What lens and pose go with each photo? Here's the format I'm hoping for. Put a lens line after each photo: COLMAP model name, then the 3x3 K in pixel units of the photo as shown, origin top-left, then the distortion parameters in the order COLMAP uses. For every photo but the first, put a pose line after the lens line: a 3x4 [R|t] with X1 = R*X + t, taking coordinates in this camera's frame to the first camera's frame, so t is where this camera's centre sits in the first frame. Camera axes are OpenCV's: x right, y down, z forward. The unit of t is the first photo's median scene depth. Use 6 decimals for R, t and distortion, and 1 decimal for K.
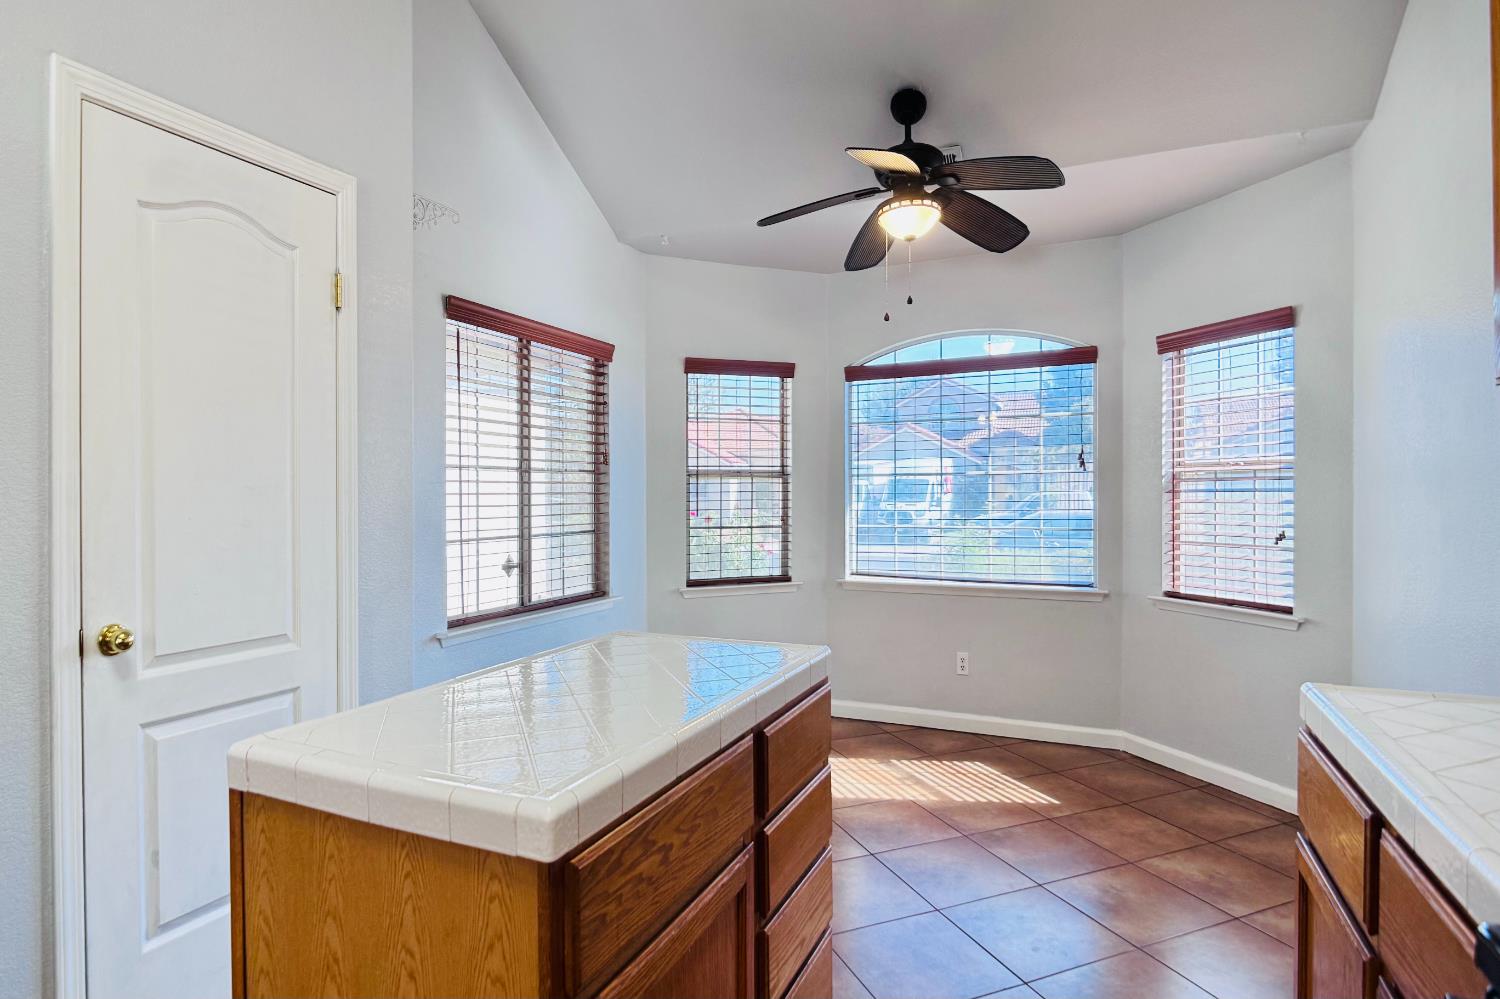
lens RADIAL K [[781.5, 0, 750.0], [0, 781.5, 499.5], [0, 0, 1]] dist [0.010890, -0.026155]
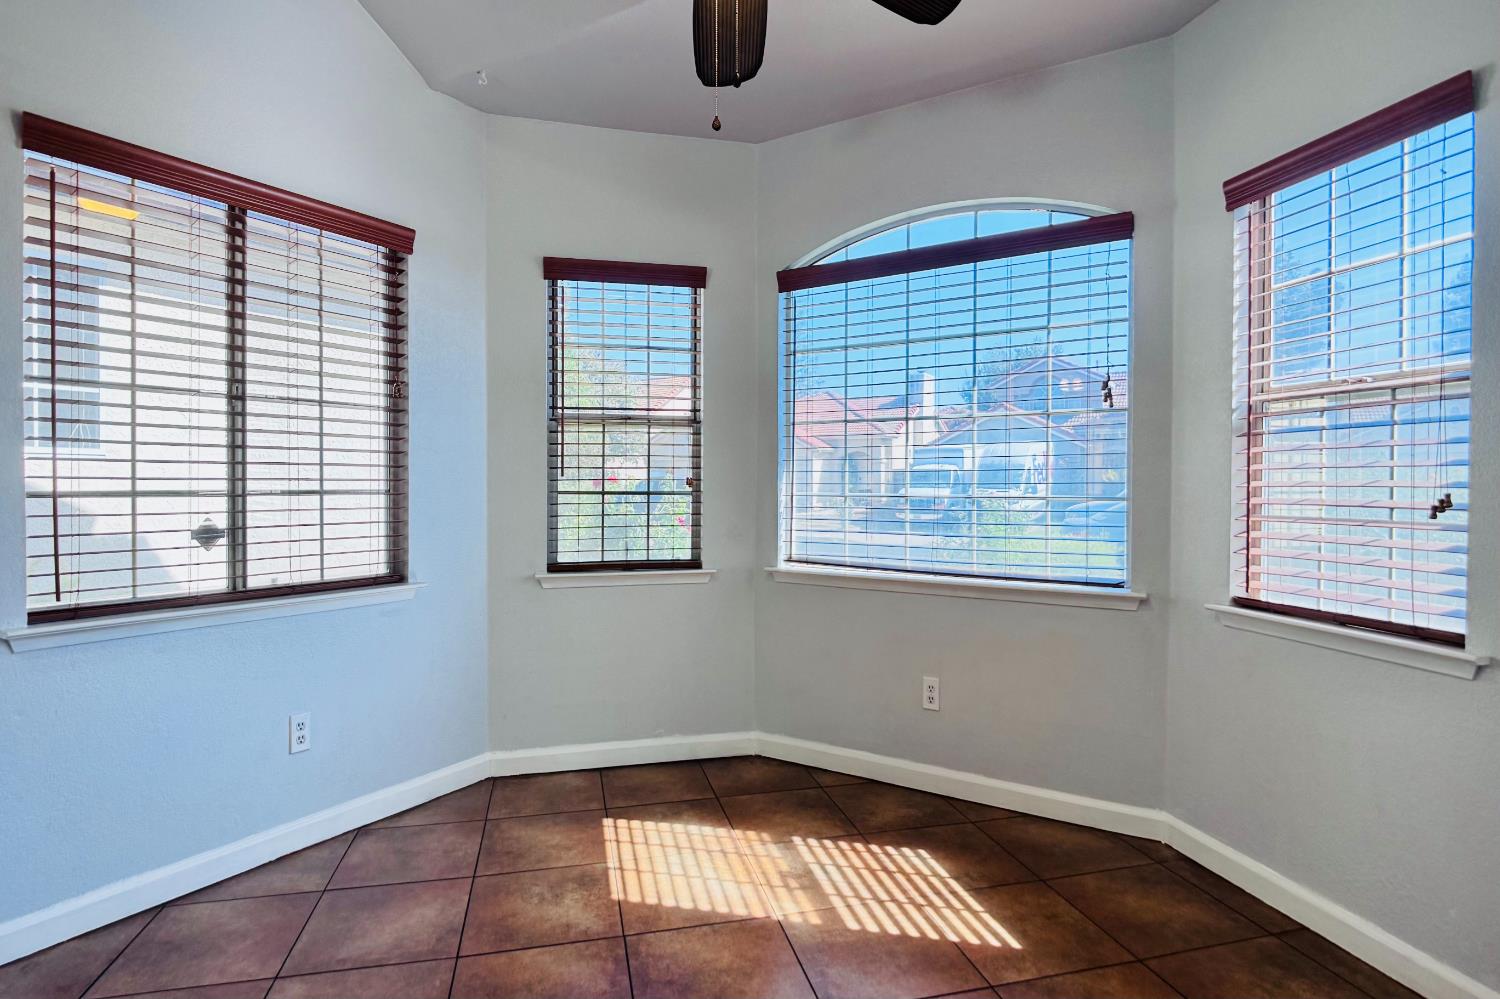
lens RADIAL K [[803.9, 0, 744.6], [0, 803.9, 492.5], [0, 0, 1]] dist [0.004631, 0.001061]
pose [[0.991096, 0.011547, -0.132650, 0.229856], [-0.010639, 0.999915, 0.007551, 0.033845], [0.132725, -0.006073, 0.991134, 0.318820]]
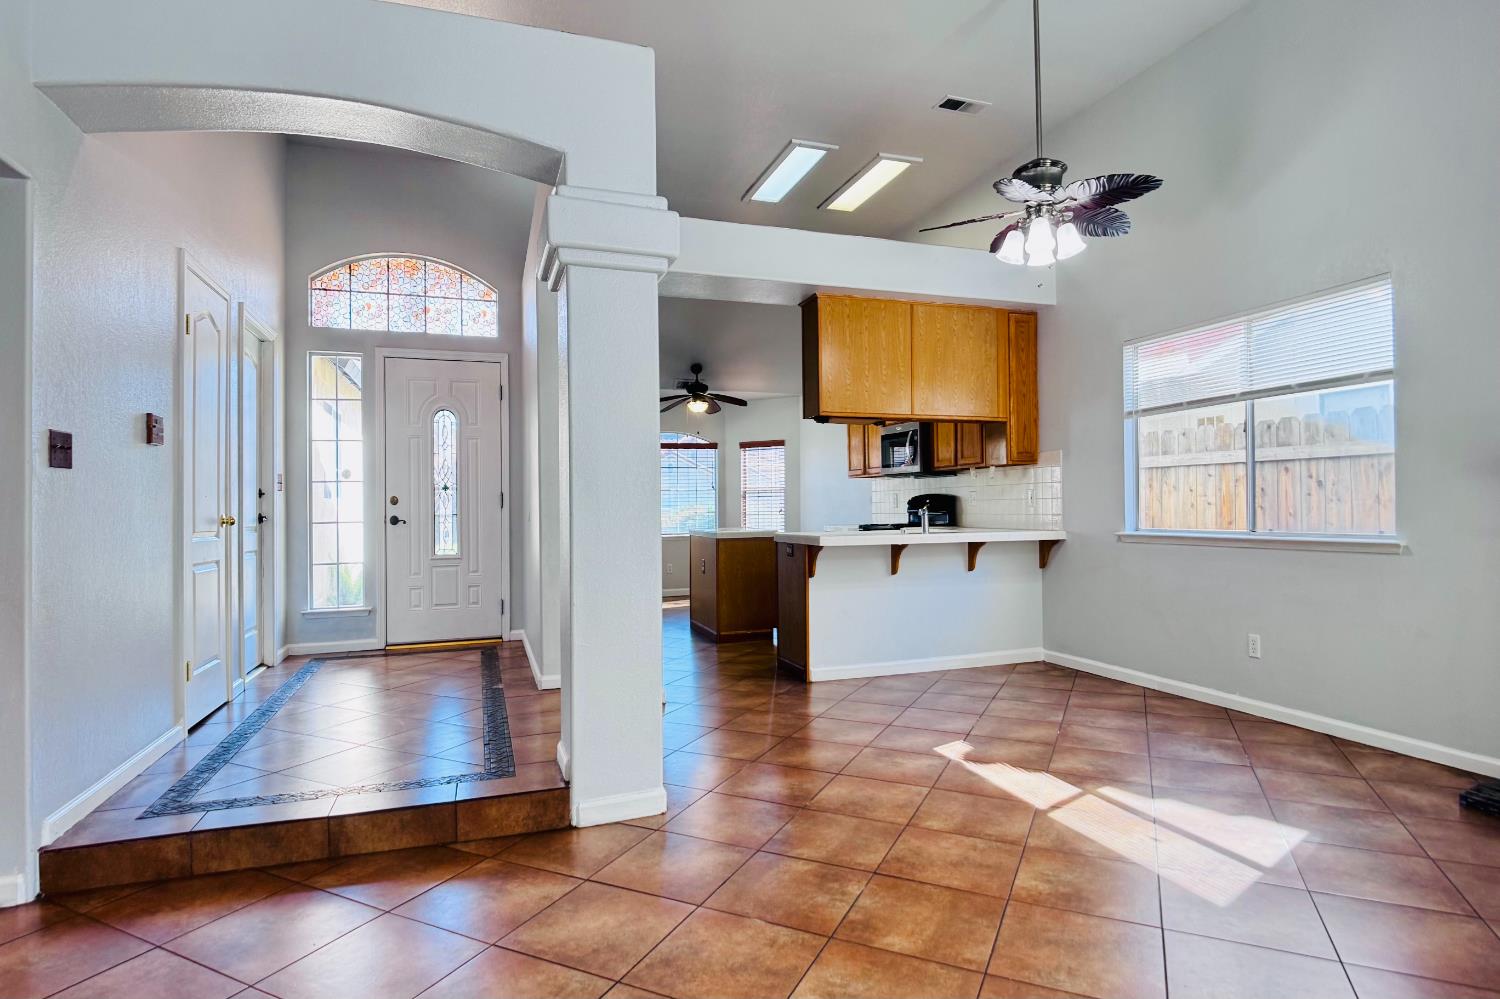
lens RADIAL K [[783.3, 0, 746.4], [0, 783.3, 496.2], [0, 0, 1]] dist [0.024186, -0.046691]
pose [[0.734597, 0.005744, 0.678480, -1.381257], [0.014918, 0.999586, -0.024614, 0.056803], [-0.678340, 0.028203, 0.734207, -1.090617]]
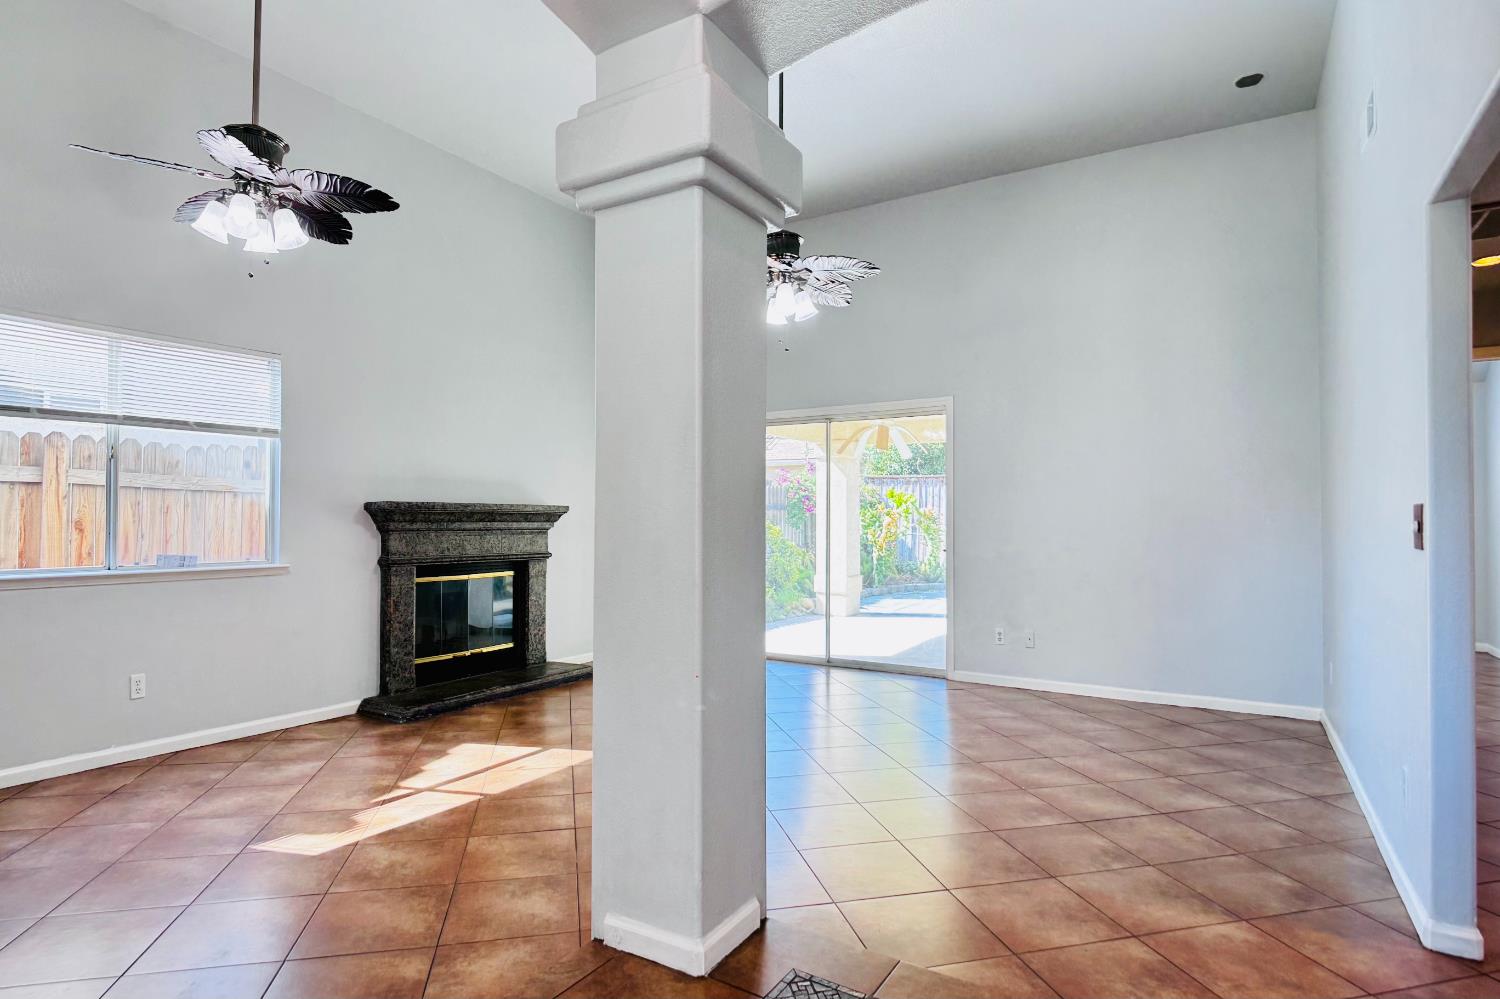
lens RADIAL K [[781.5, 0, 750.0], [0, 781.5, 499.5], [0, 0, 1]] dist [0.010890, -0.026155]
pose [[-0.991593, 0.006267, 0.129241, -1.043433], [0.004040, 0.999839, -0.017486, 0.022398], [-0.129330, -0.016817, -0.991459, 0.195893]]
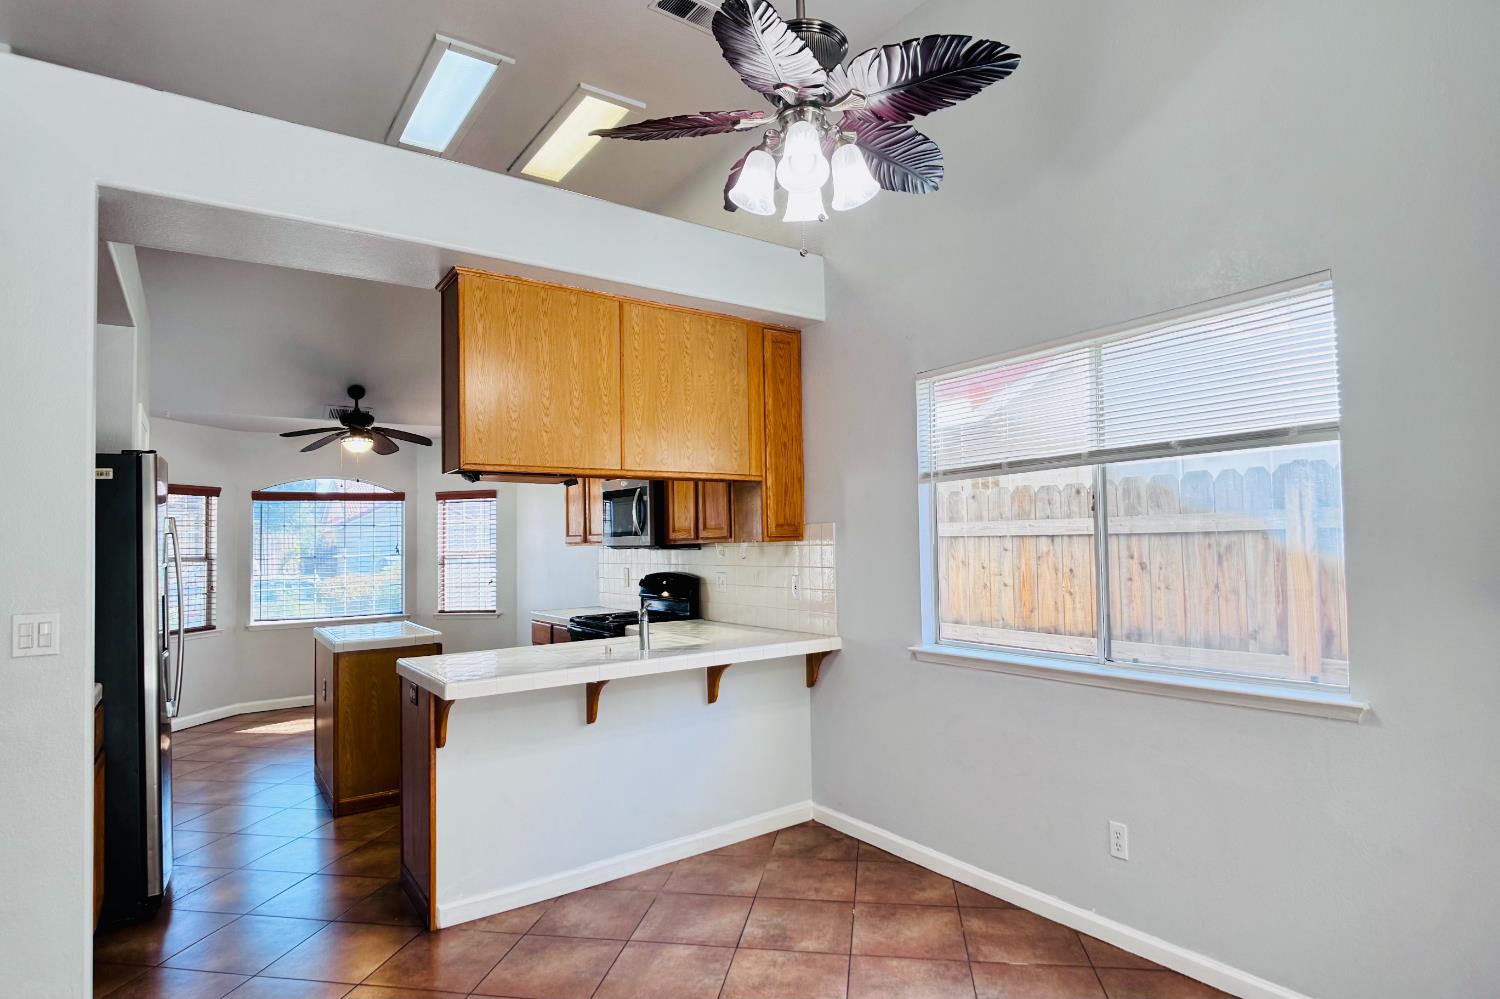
lens RADIAL K [[792.7, 0, 745.3], [0, 792.7, 509.6], [0, 0, 1]] dist [0.011980, -0.012135]
pose [[0.517334, 0.029549, 0.855273, -0.904662], [0.027094, 0.998337, -0.050880, -0.026033], [-0.855355, 0.049494, 0.515673, -0.852058]]
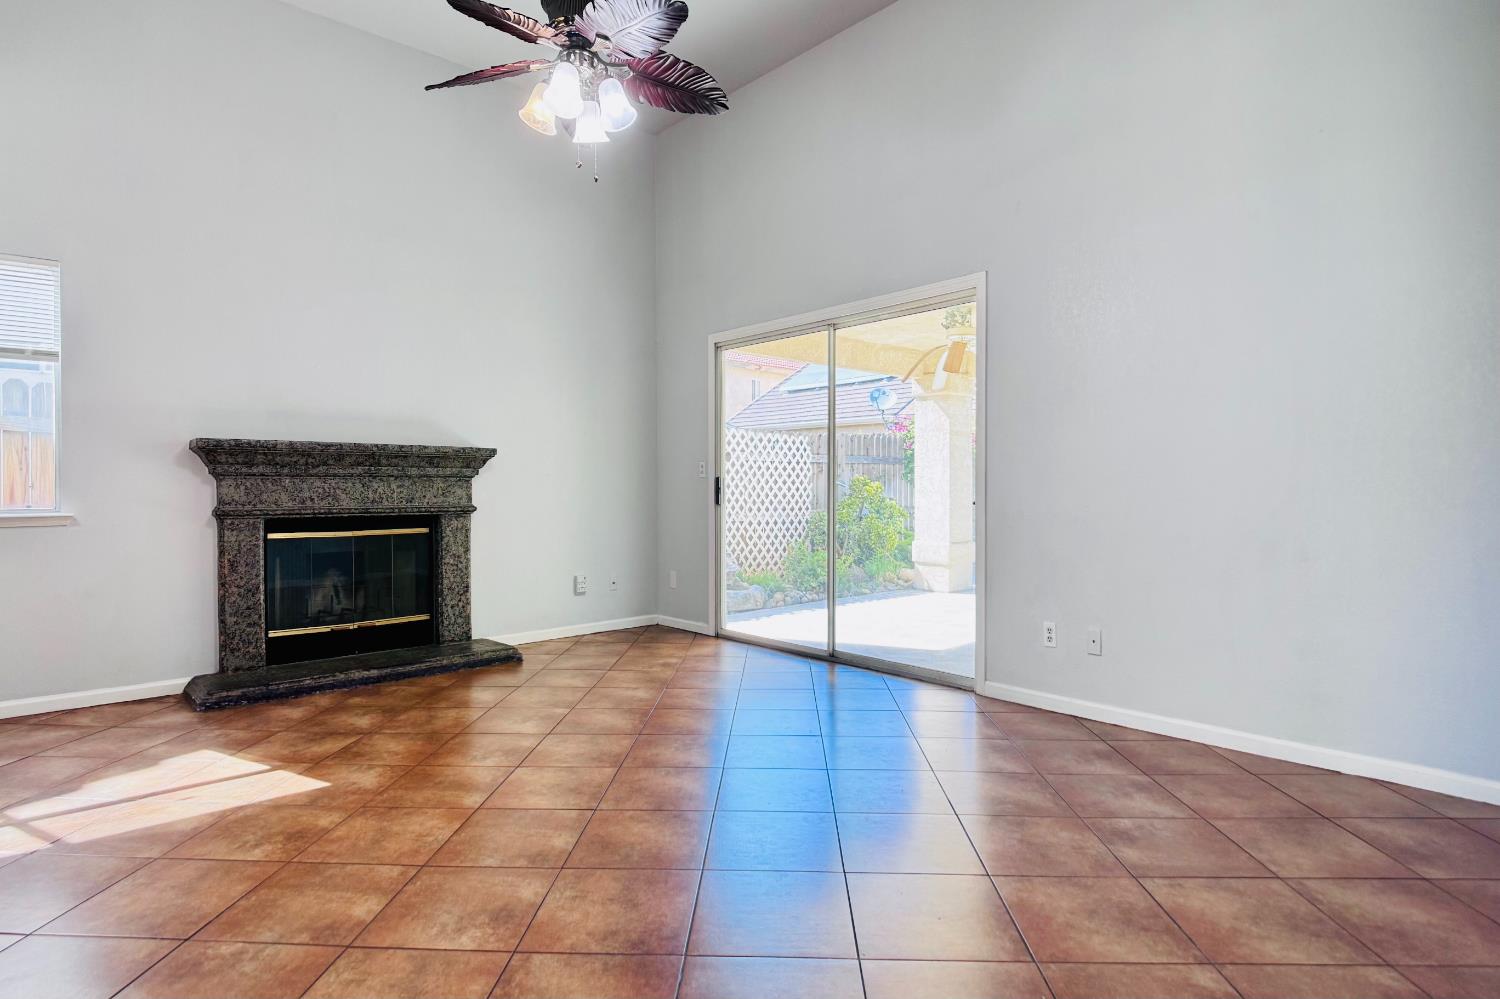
lens RADIAL K [[783.1, 0, 753.4], [0, 783.1, 491.2], [0, 0, 1]] dist [-0.017610, -0.000632]
pose [[-0.920983, 0.004511, 0.389576, -1.383056], [0.010399, 0.999861, 0.013006, 0.066963], [-0.389464, 0.016029, -0.920902, -0.349706]]
